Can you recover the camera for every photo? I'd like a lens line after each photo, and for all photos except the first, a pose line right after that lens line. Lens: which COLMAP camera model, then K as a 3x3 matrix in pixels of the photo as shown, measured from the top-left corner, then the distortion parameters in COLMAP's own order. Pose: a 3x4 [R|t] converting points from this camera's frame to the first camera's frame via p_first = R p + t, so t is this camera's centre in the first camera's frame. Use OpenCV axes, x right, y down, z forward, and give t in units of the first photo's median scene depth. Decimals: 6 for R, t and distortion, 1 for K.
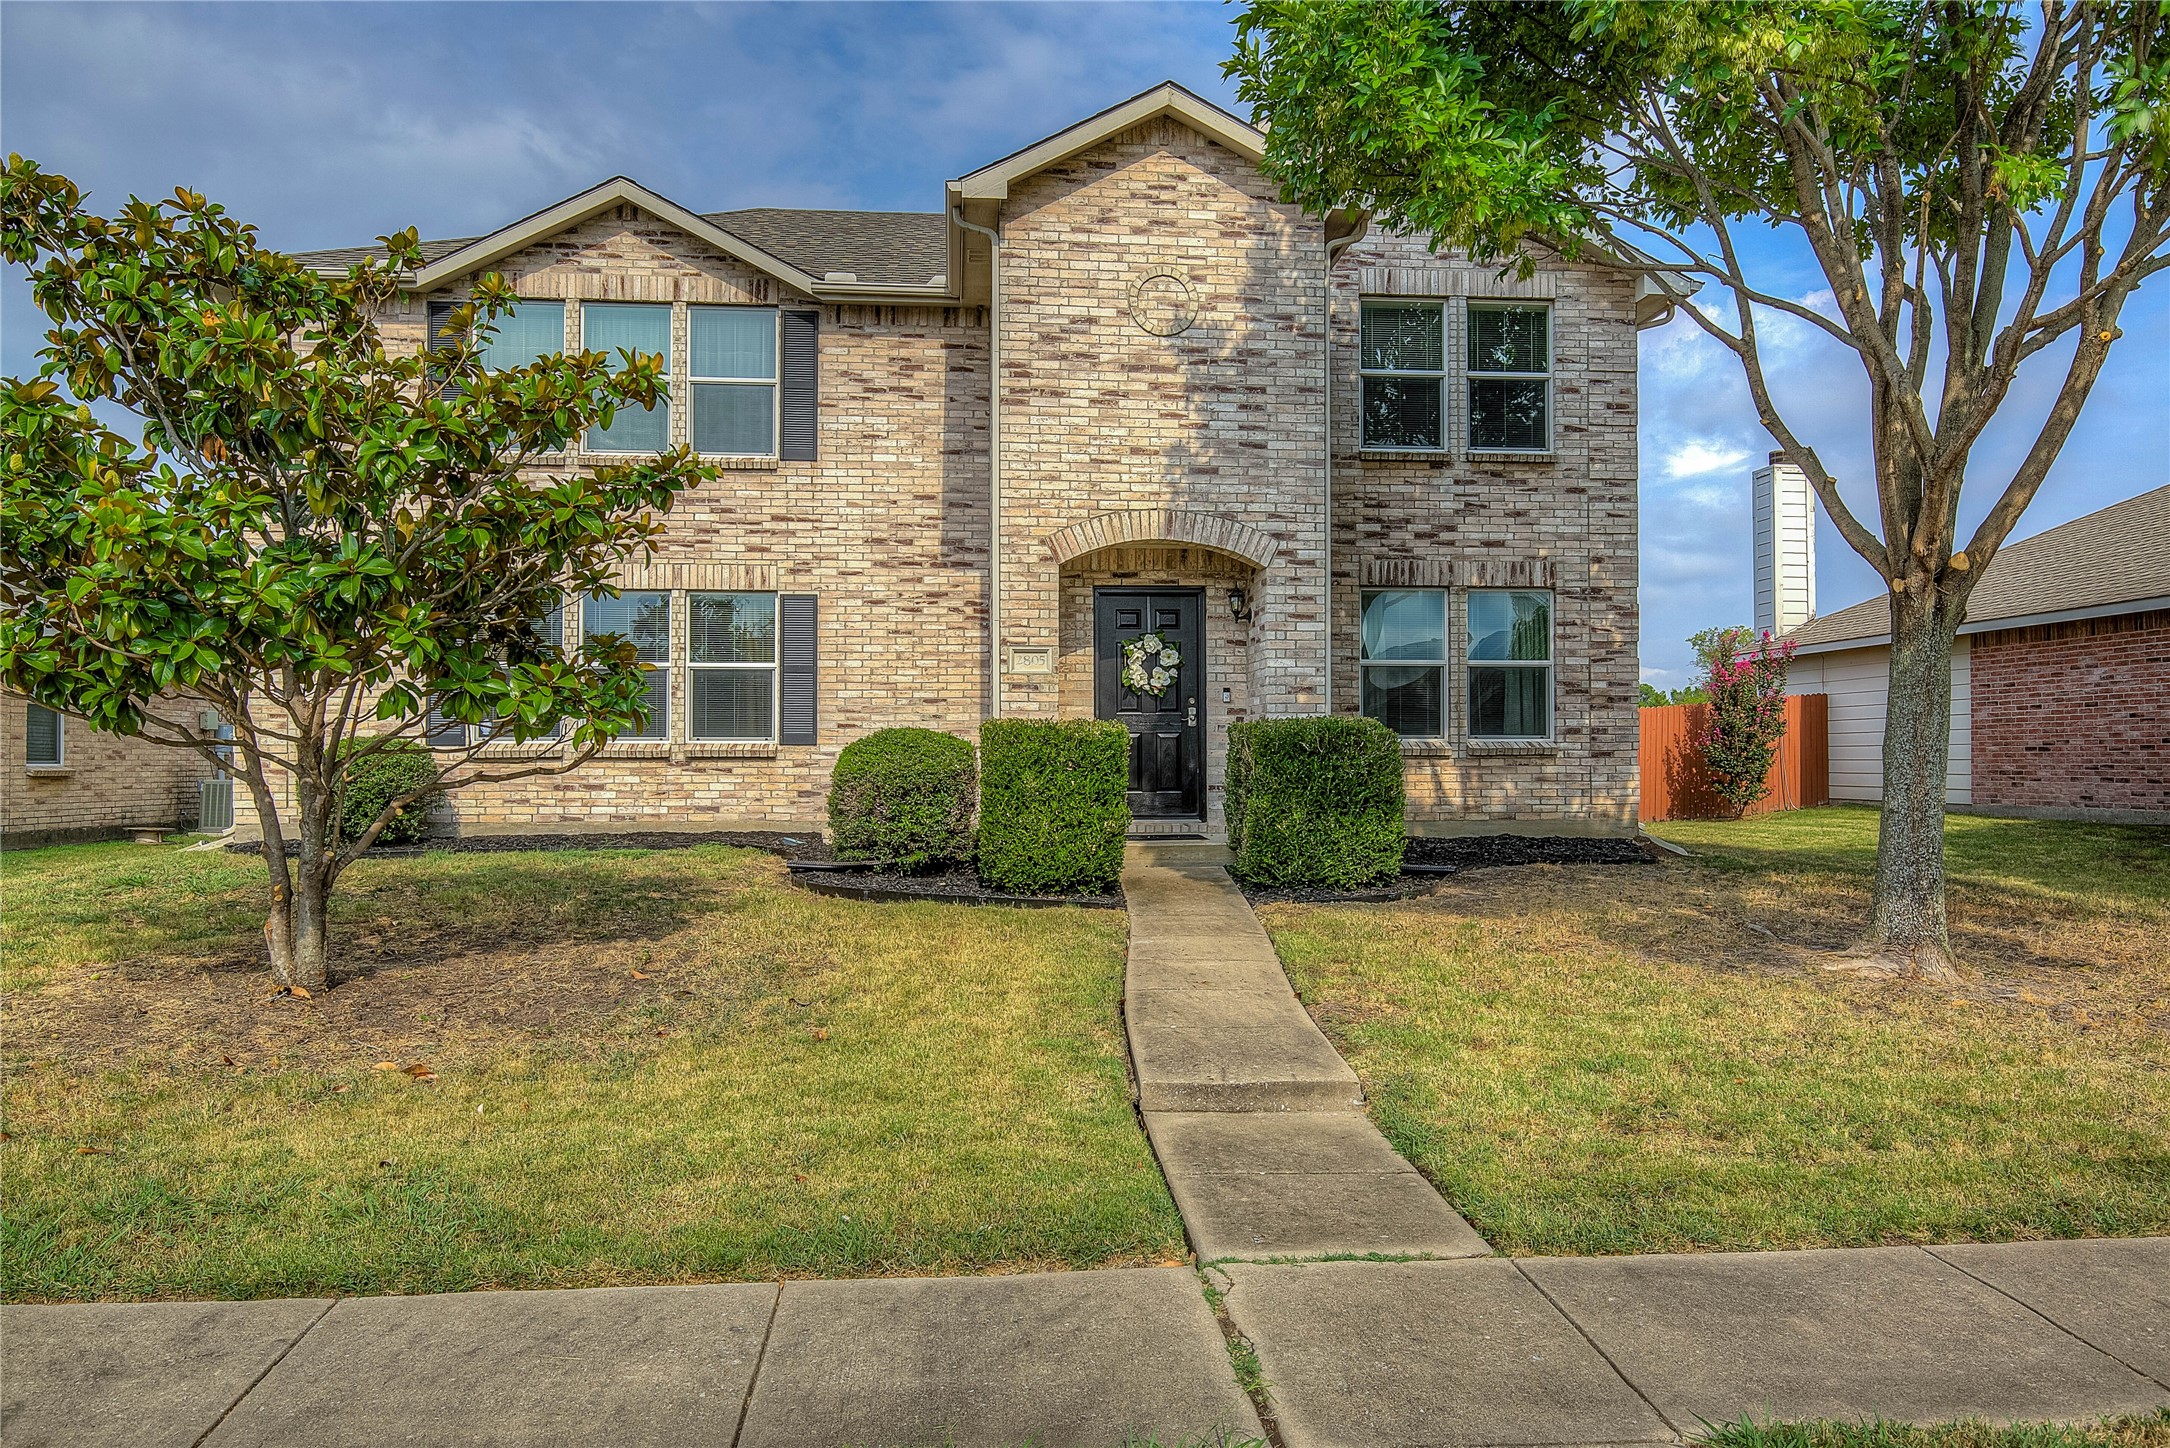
lens RADIAL K [[1589.1, 0, 1085.2], [0, 1589.1, 736.6], [0, 0, 1]] dist [-0.001872, -0.003100]
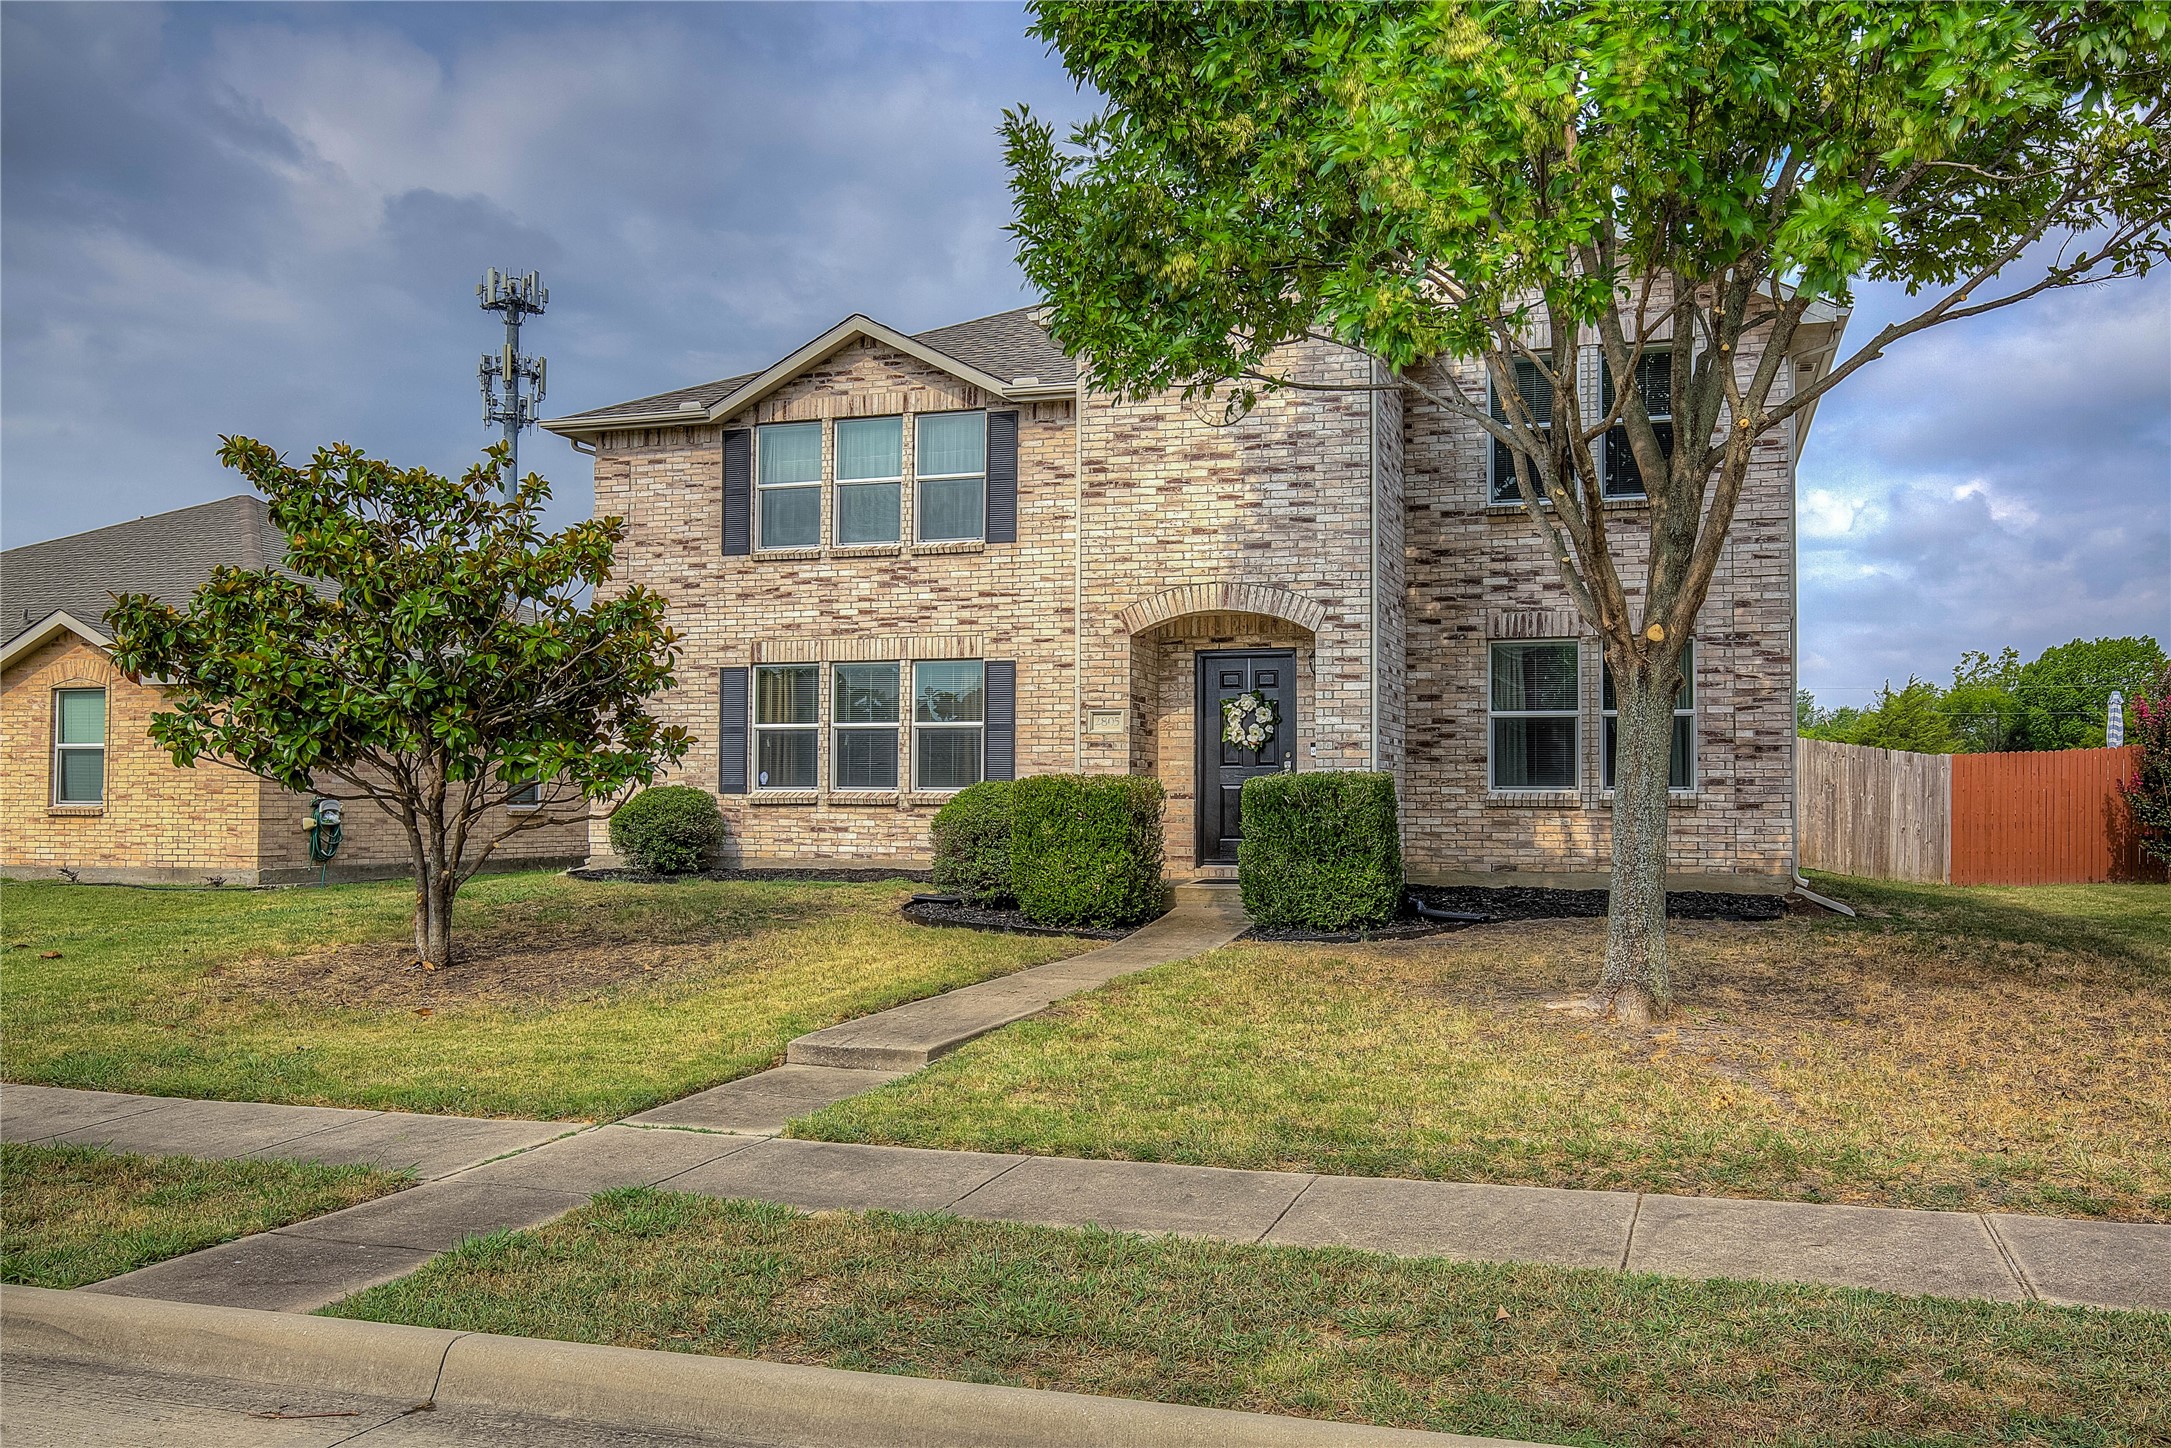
lens RADIAL K [[1814.2, 0, 1088.0], [0, 1814.2, 717.5], [0, 0, 1]] dist [-0.044679, 0.007559]
pose [[0.915727, -0.013372, -0.401577, 0.402276], [0.000928, 0.999514, -0.031165, -0.008973], [0.401799, 0.028166, 0.915295, -0.158650]]
